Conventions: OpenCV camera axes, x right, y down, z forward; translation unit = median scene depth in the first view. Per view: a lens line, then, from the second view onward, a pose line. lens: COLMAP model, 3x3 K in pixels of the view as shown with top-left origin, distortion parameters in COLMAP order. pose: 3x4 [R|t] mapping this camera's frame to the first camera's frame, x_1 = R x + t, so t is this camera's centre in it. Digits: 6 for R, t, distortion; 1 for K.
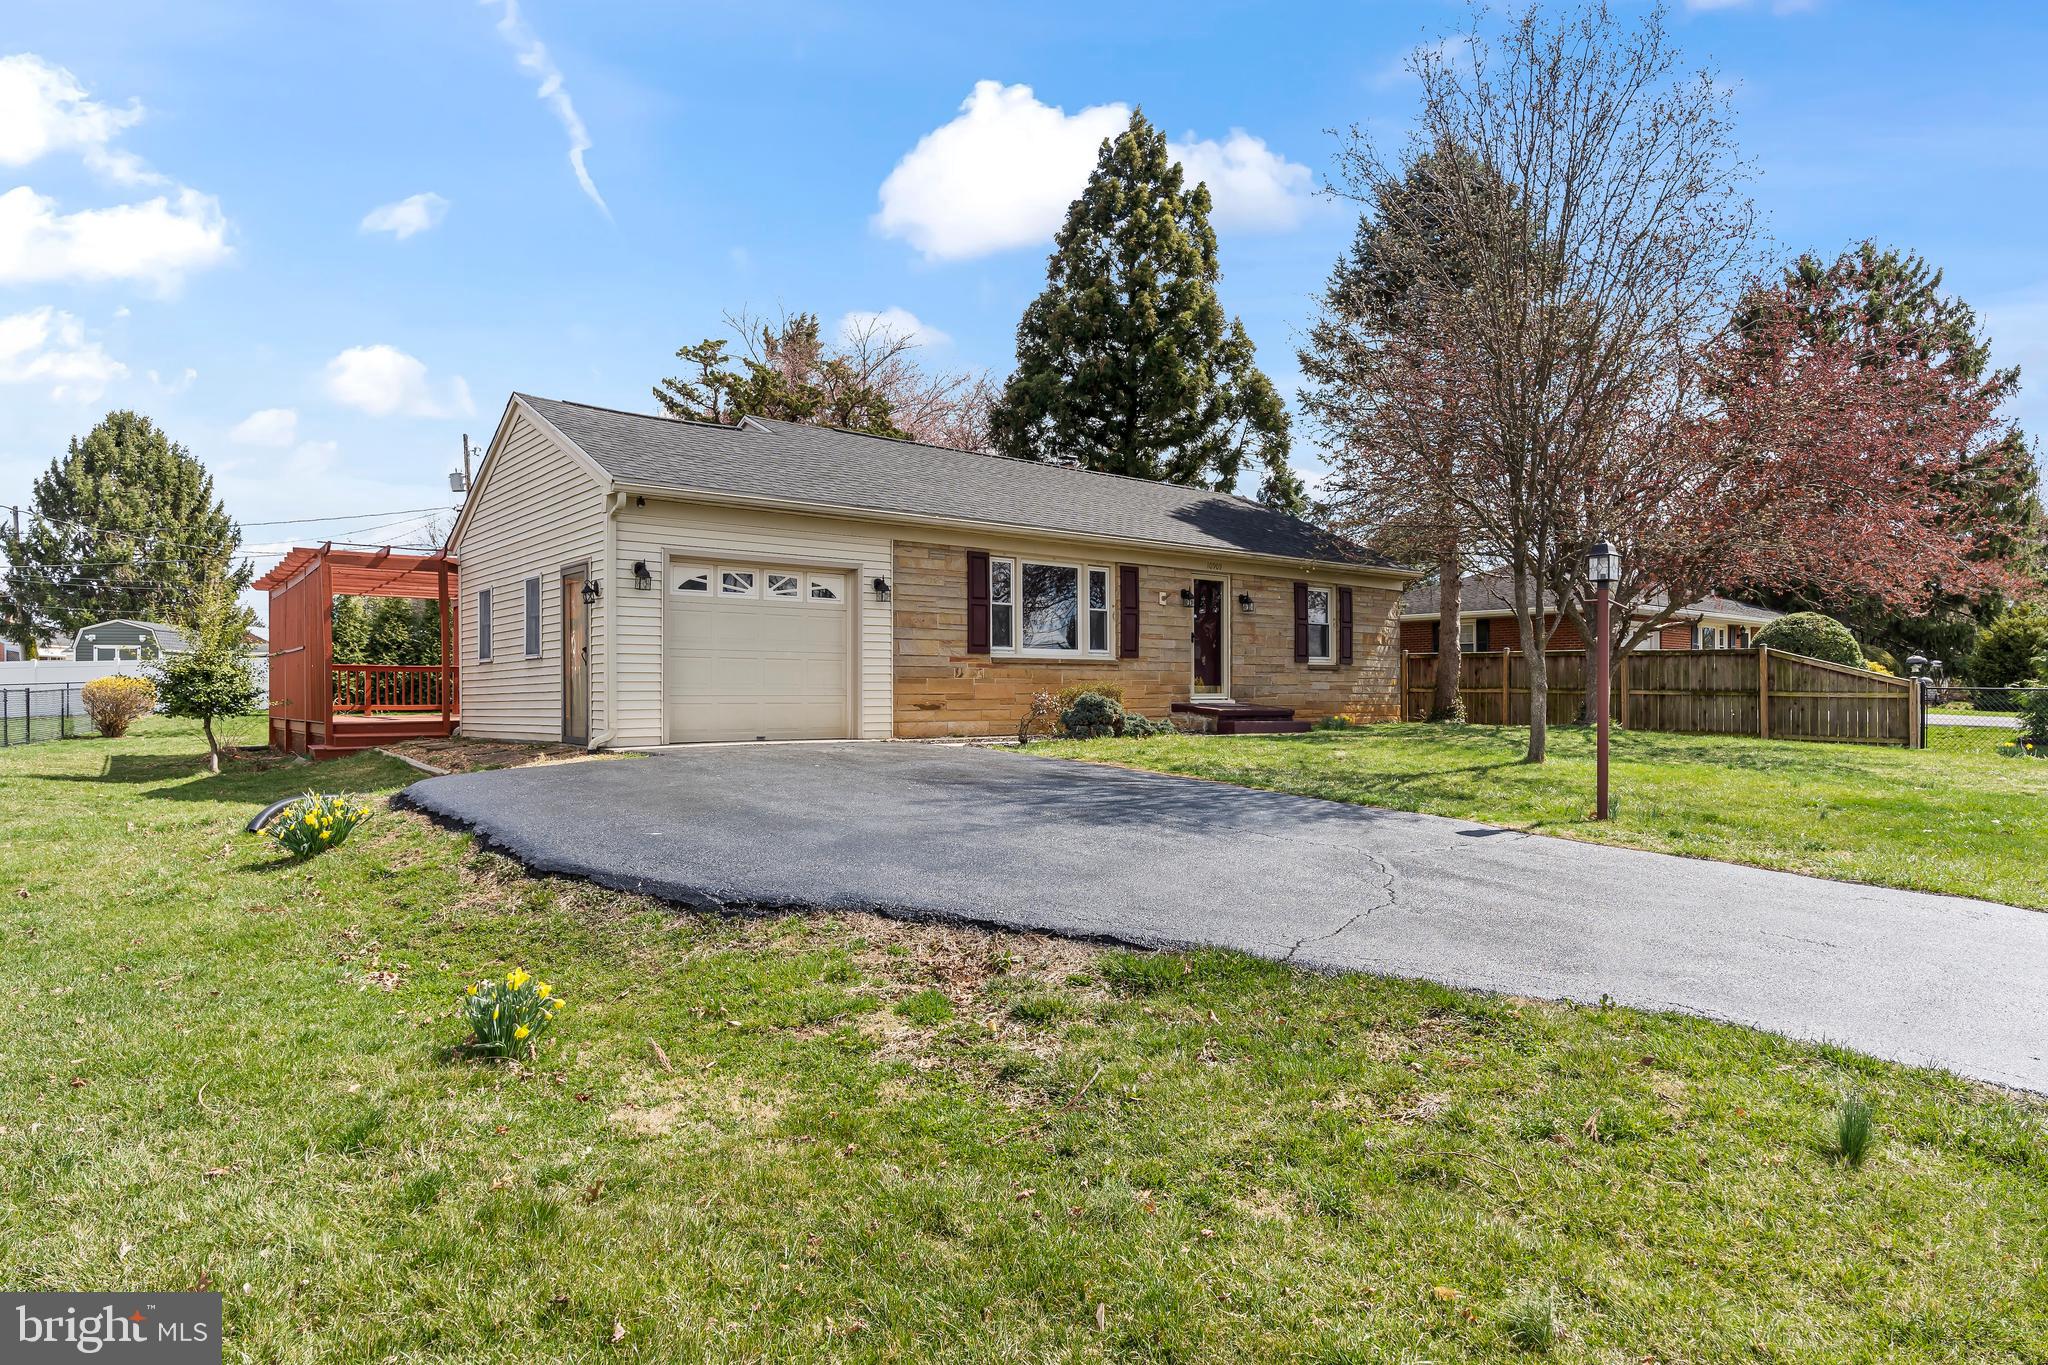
lens RADIAL K [[1161.2, 0, 1024.2], [0, 1161.2, 682.7], [0, 0, 1]] dist [-0.007566, -0.001825]
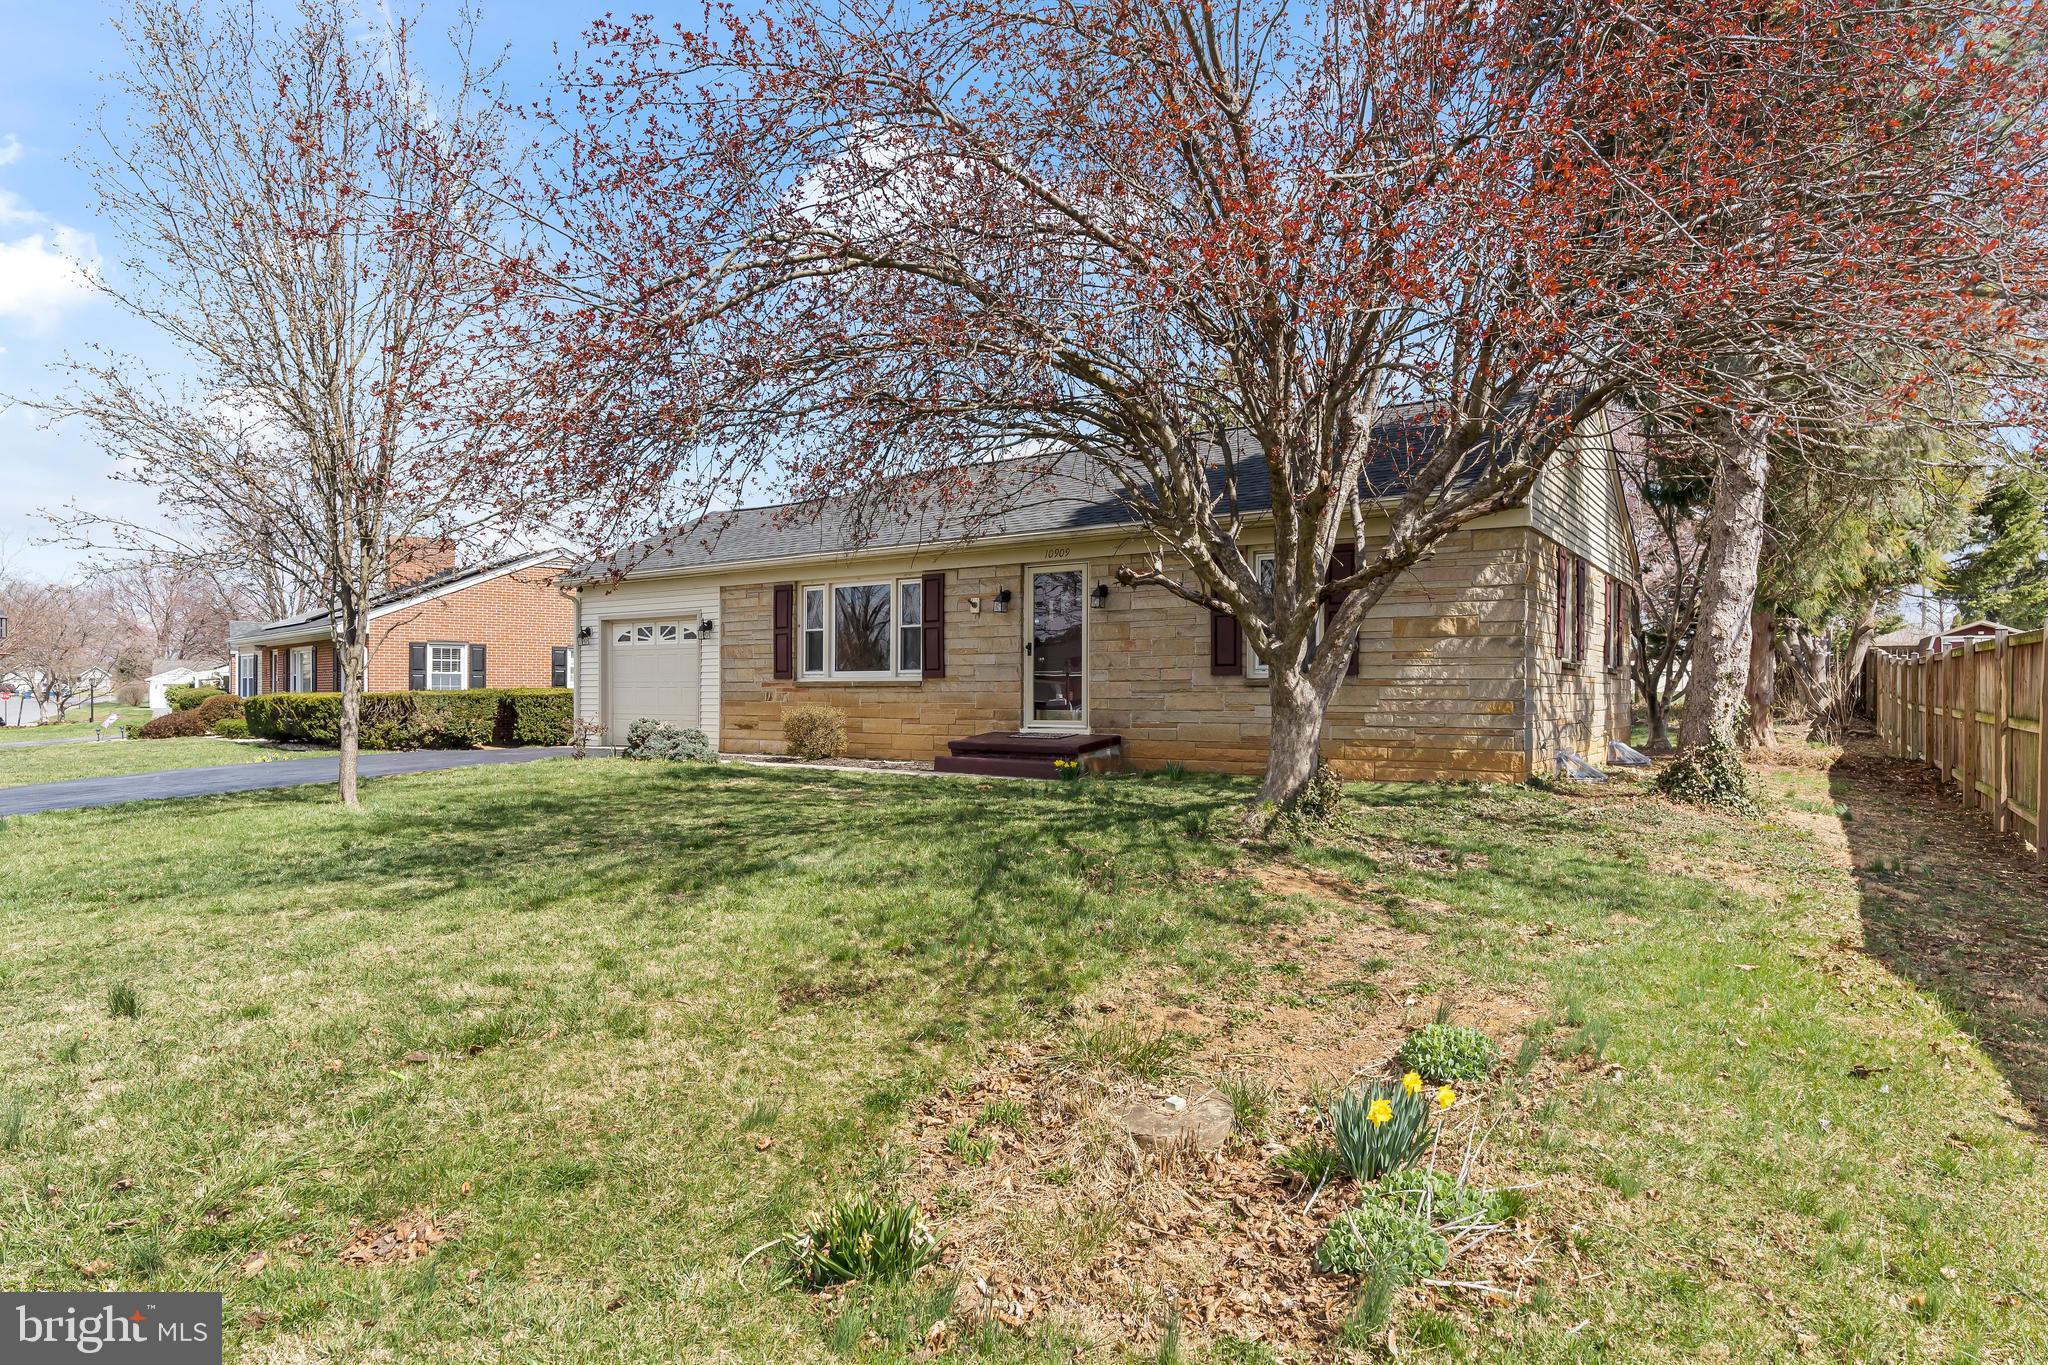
lens RADIAL K [[1161.2, 0, 1017.0], [0, 1161.2, 688.8], [0, 0, 1]] dist [-0.007566, -0.001825]
pose [[0.271655, -0.003534, -0.962388, 0.906251], [0.007593, 0.999970, -0.001529, -0.010424], [0.962365, -0.006892, 0.271674, 0.778483]]
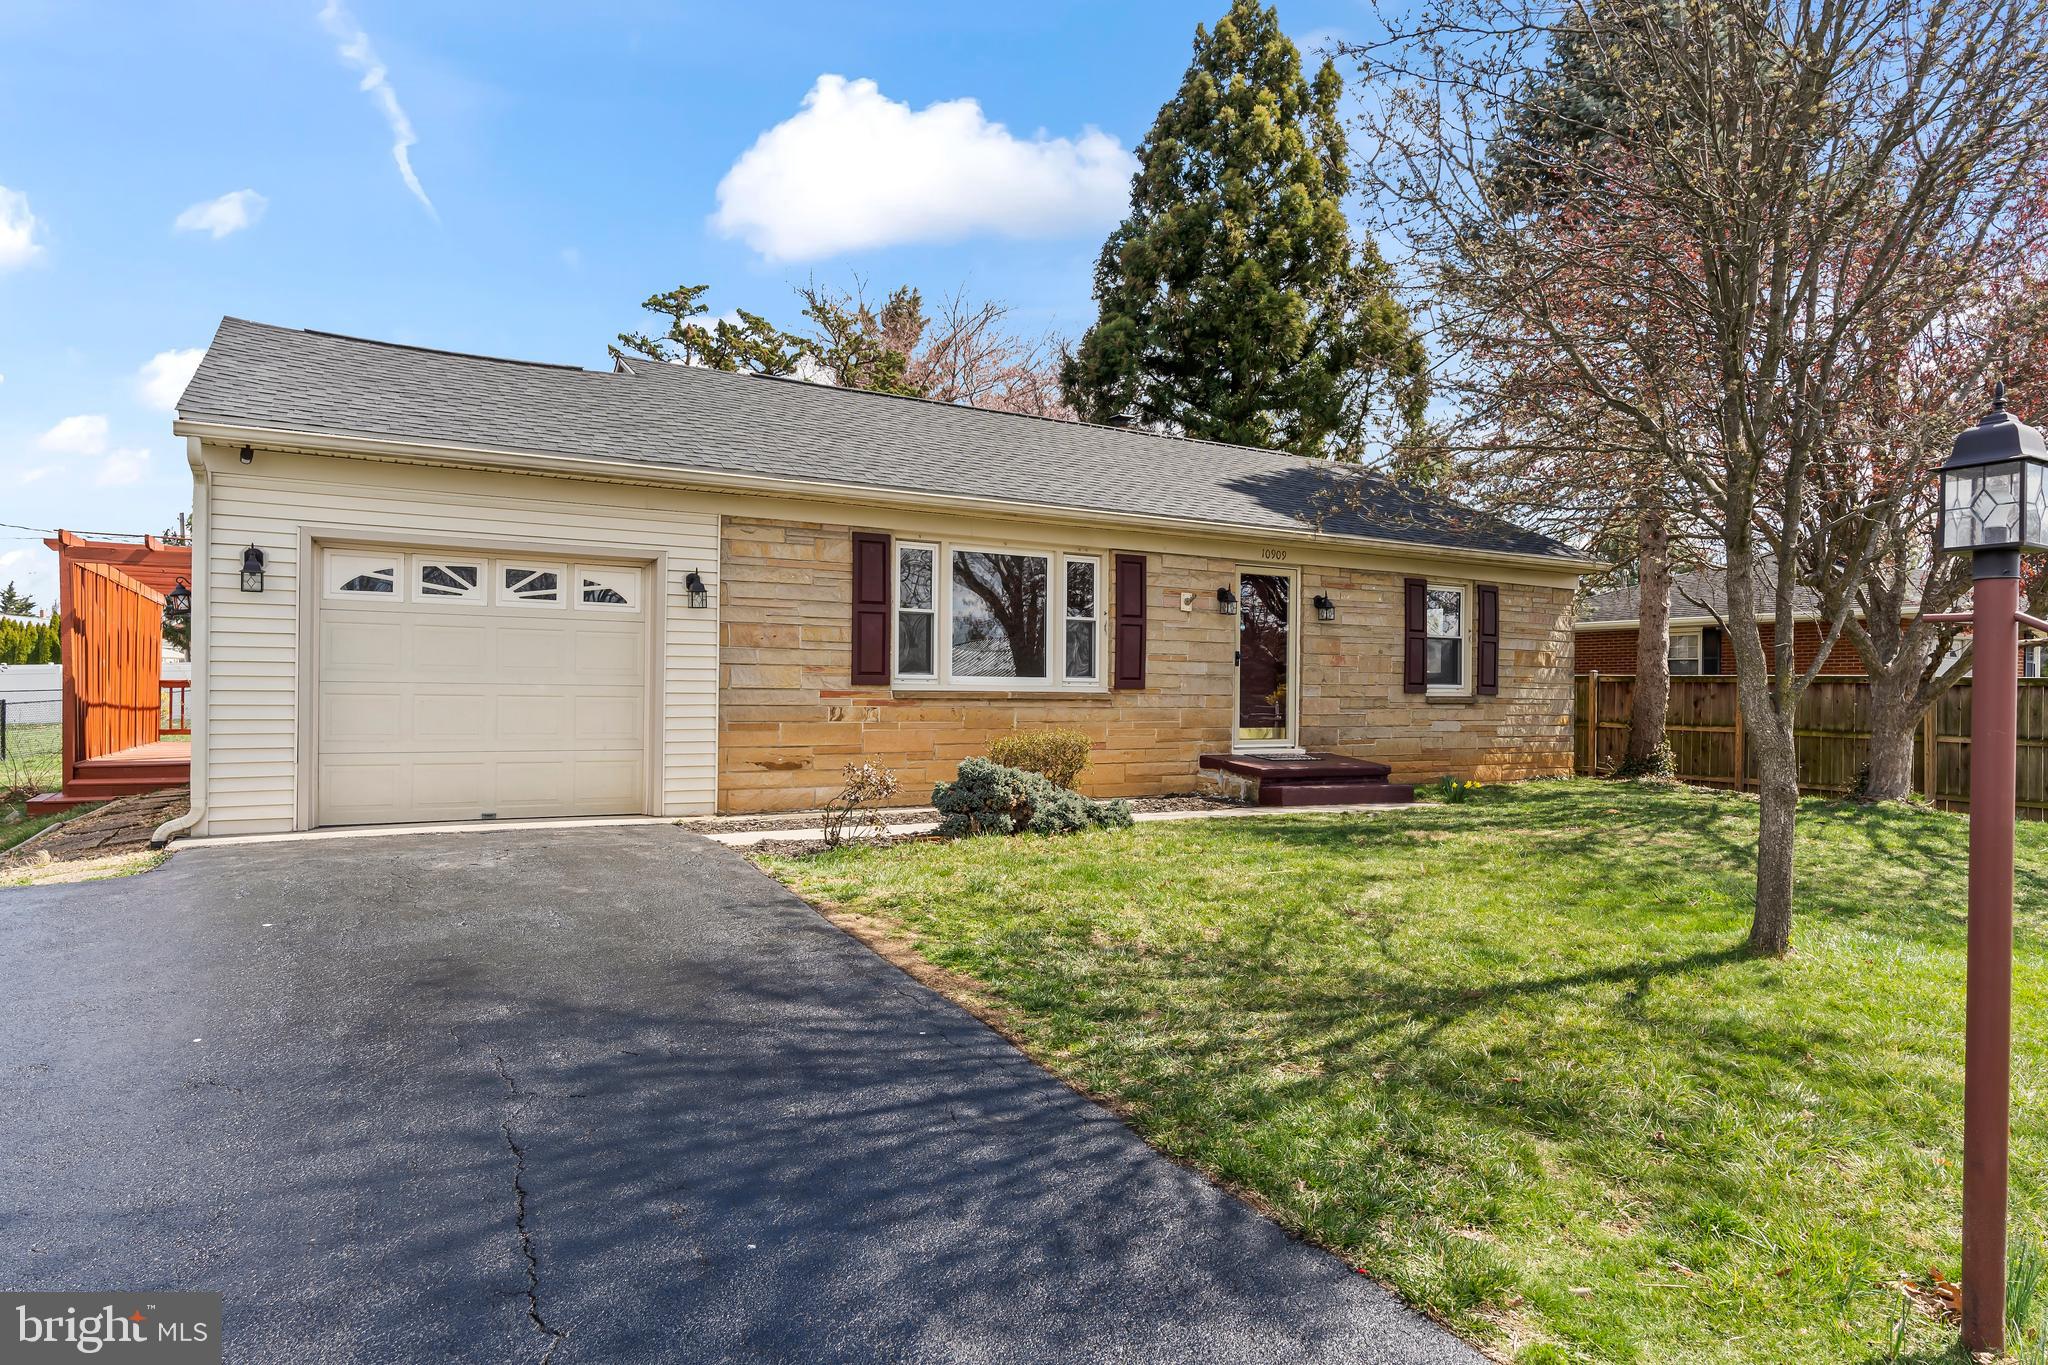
lens RADIAL K [[1161.2, 0, 1024.5], [0, 1161.2, 690.8], [0, 0, 1]] dist [-0.007566, -0.001825]
pose [[0.985341, 0.010892, -0.170247, 0.138098], [-0.009829, 0.999927, 0.007088, -0.023316], [0.170311, -0.005310, 0.985376, 0.302072]]
